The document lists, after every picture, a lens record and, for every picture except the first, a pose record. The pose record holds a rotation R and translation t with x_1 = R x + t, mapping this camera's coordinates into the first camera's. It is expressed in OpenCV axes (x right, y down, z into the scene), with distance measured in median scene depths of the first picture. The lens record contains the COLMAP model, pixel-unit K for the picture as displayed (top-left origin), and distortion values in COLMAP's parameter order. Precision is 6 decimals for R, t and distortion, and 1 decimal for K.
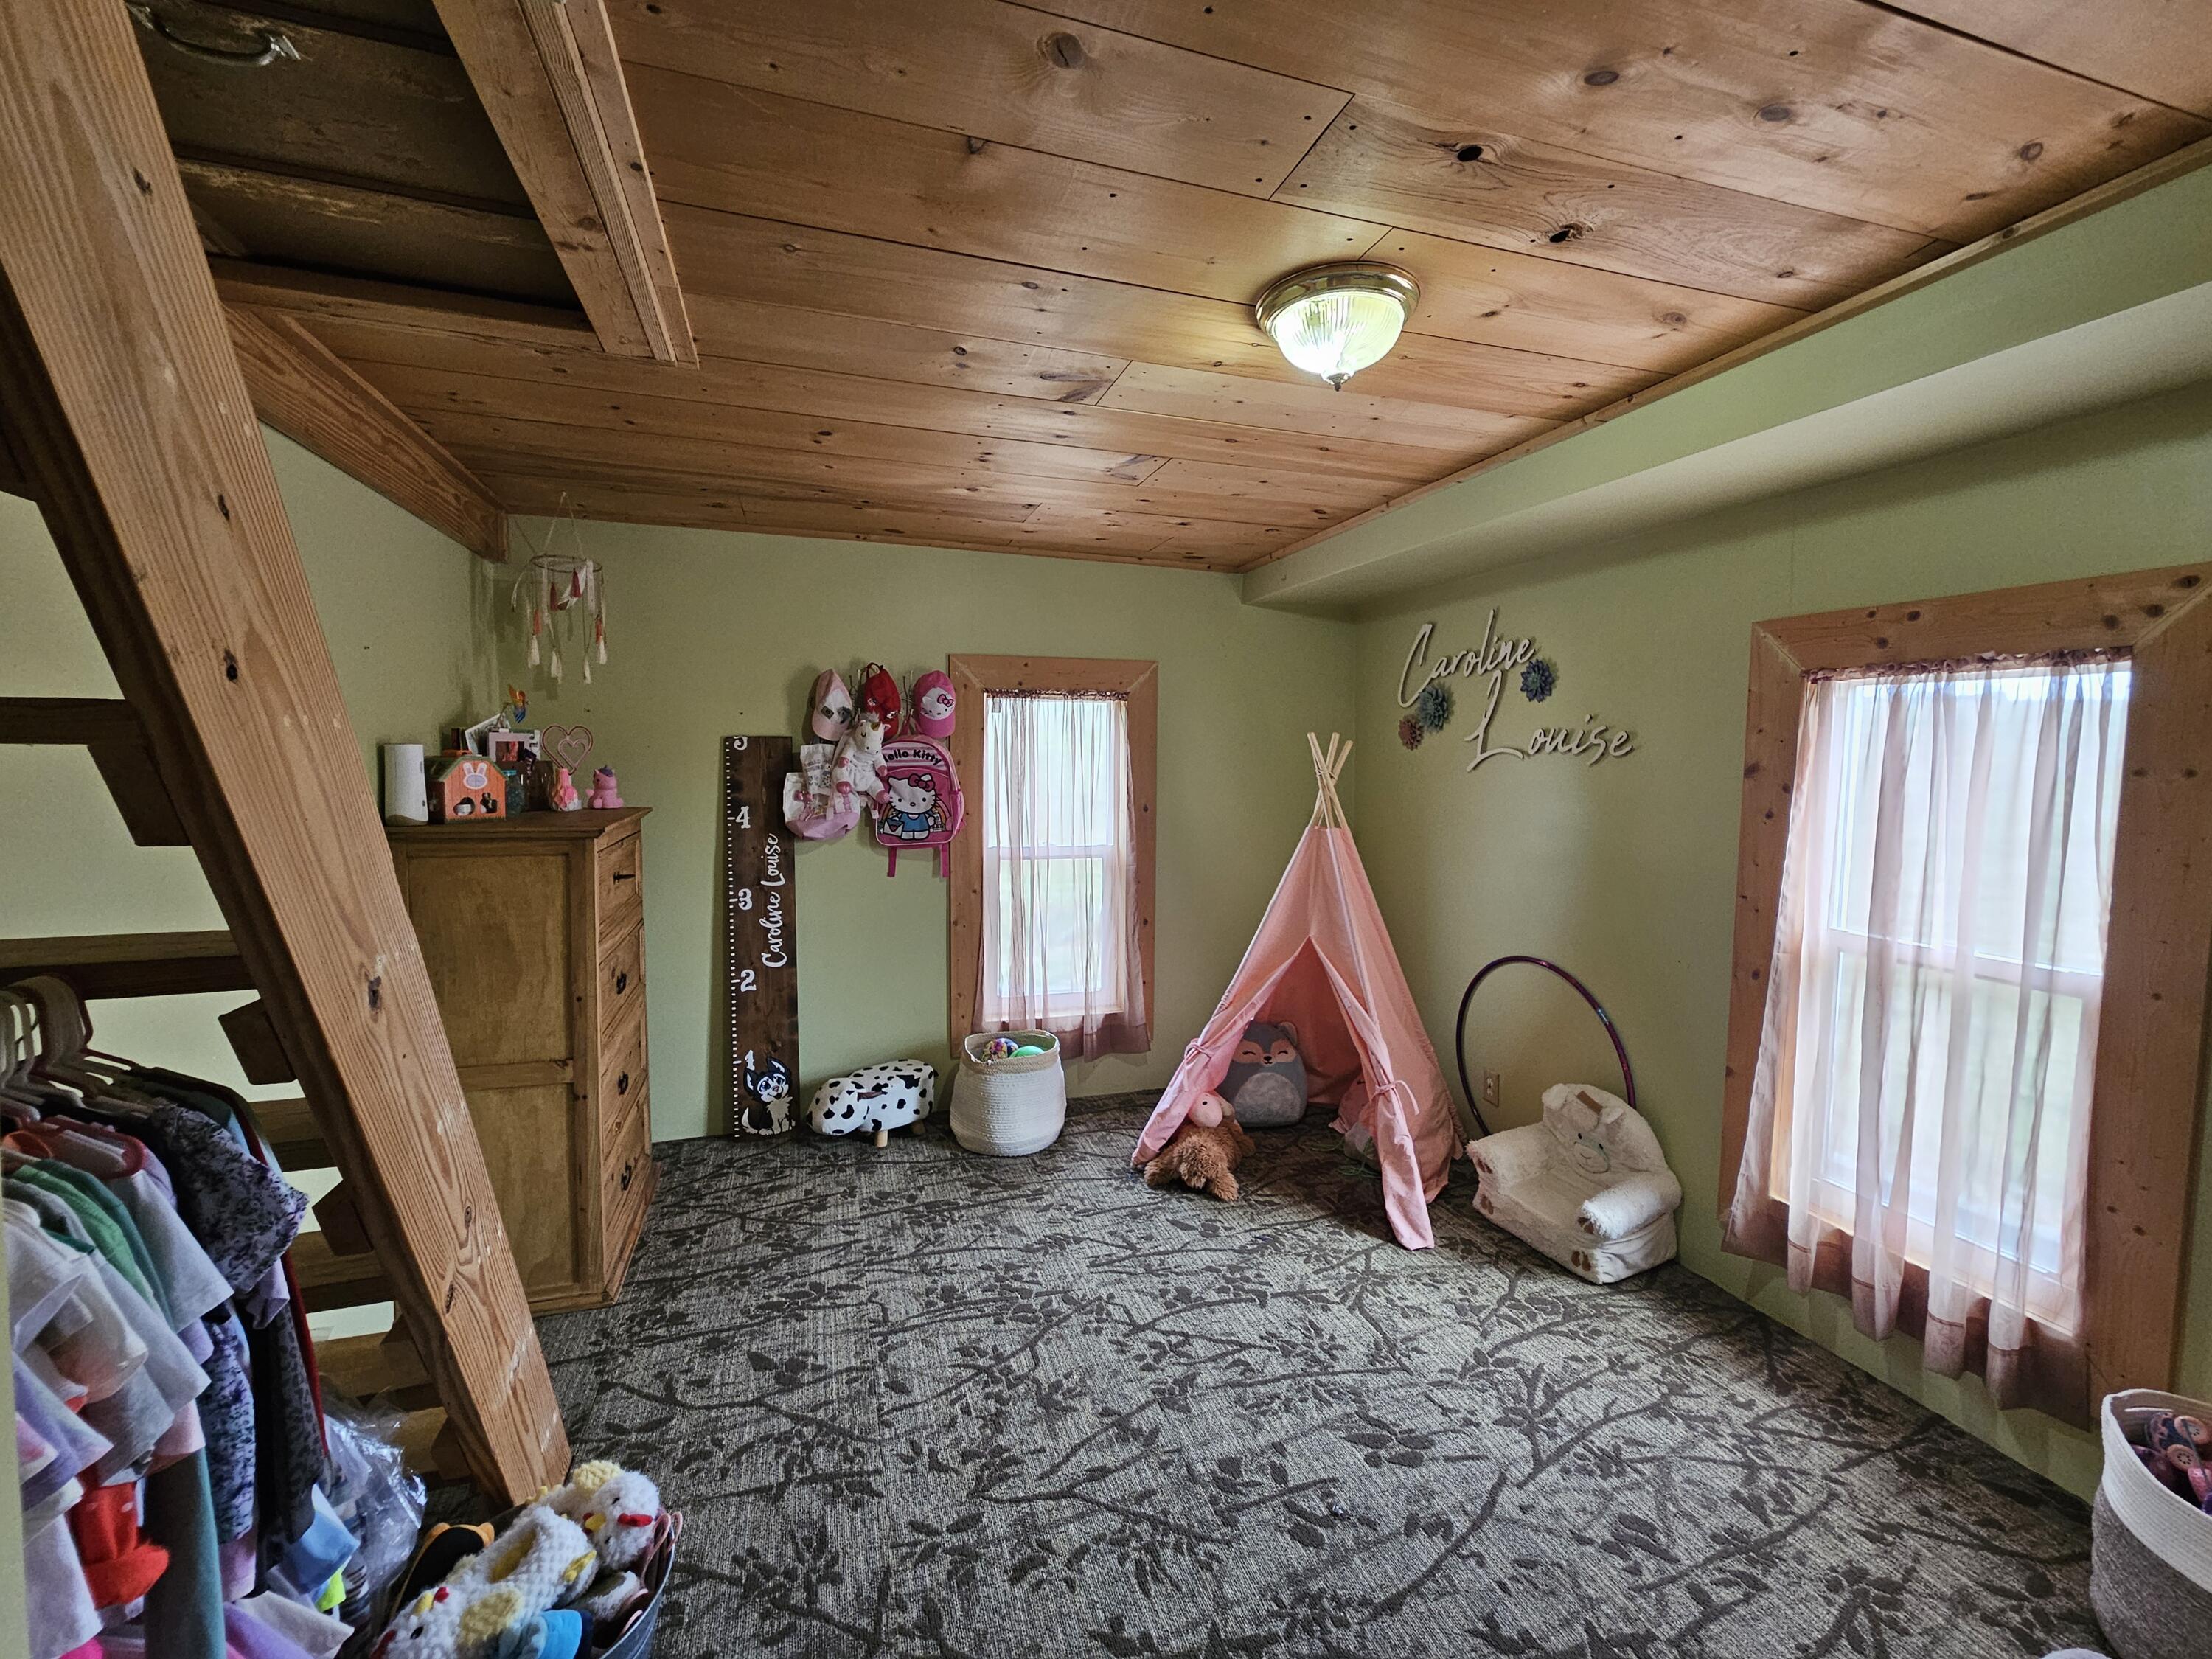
lens RADIAL K [[913.4, 0, 1105.9], [0, 913.4, 822.8], [0, 0, 1]] dist [0.003469, -0.000405]
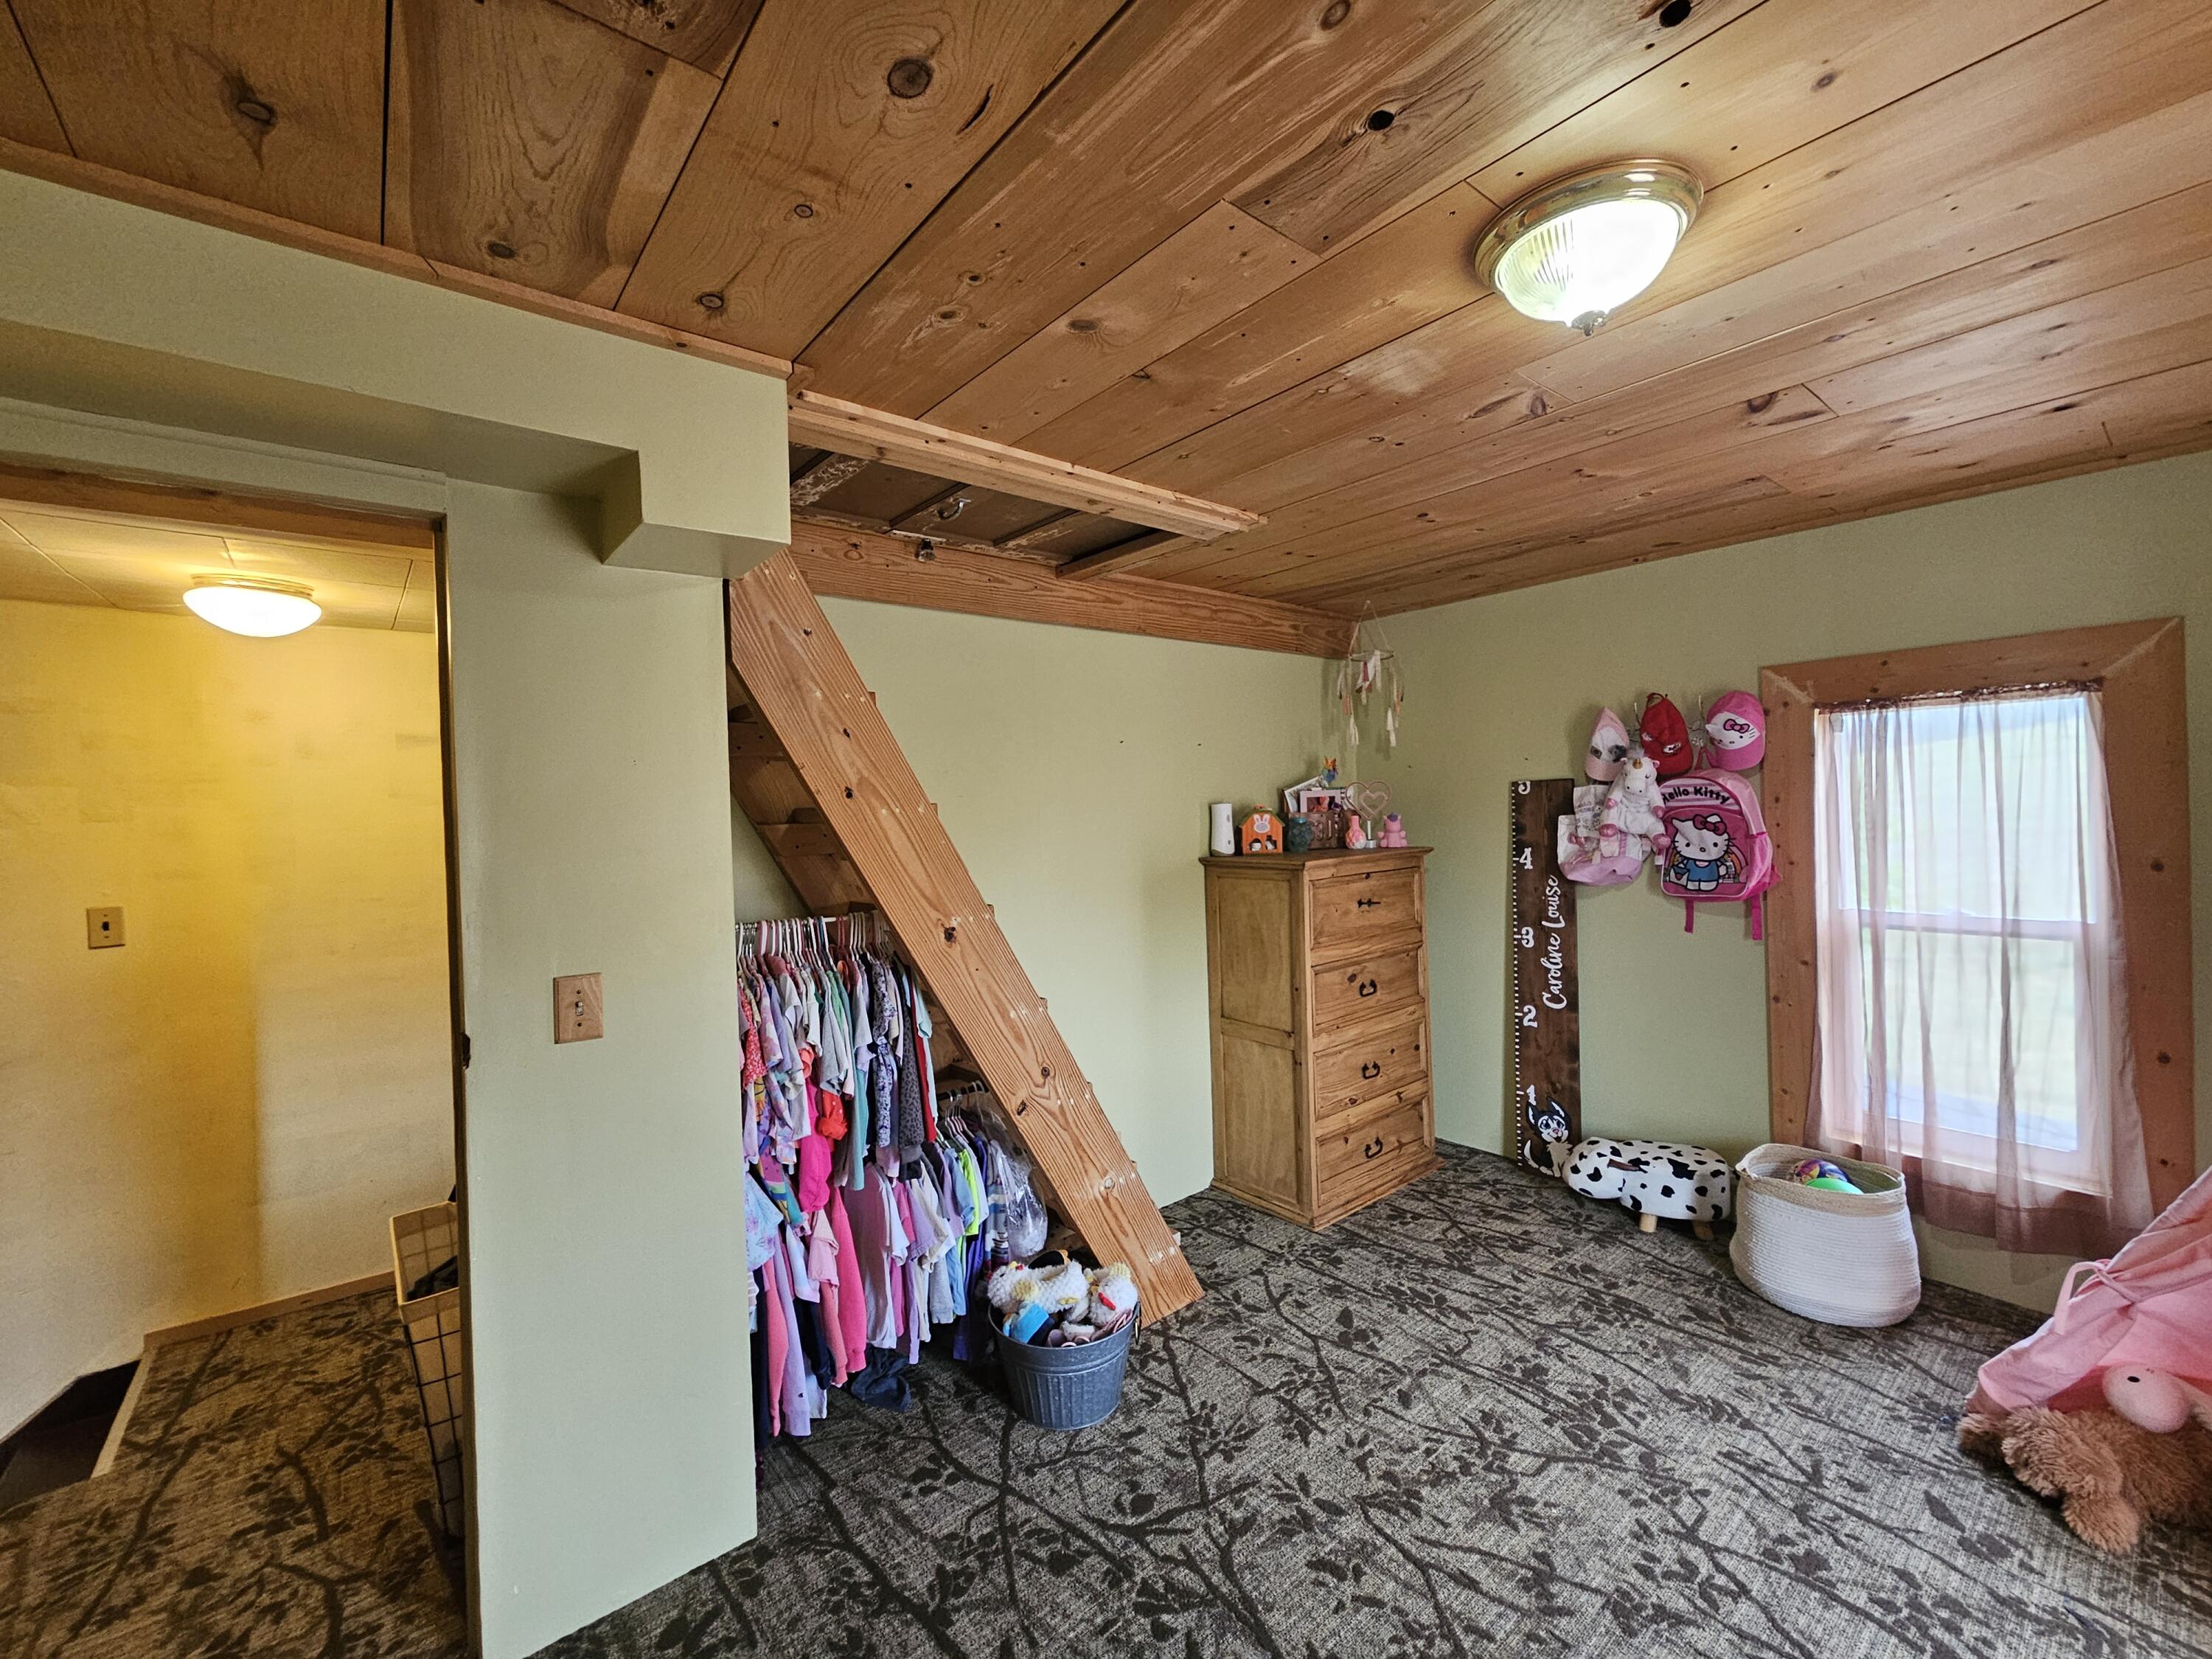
lens RADIAL K [[913.4, 0, 1099.6], [0, 913.4, 827.0], [0, 0, 1]] dist [0.003469, -0.000405]
pose [[0.367754, 0.001715, -0.929922, 0.470809], [-0.031379, 0.999452, -0.010567, -0.018447], [0.929394, 0.033066, 0.367606, 0.192804]]
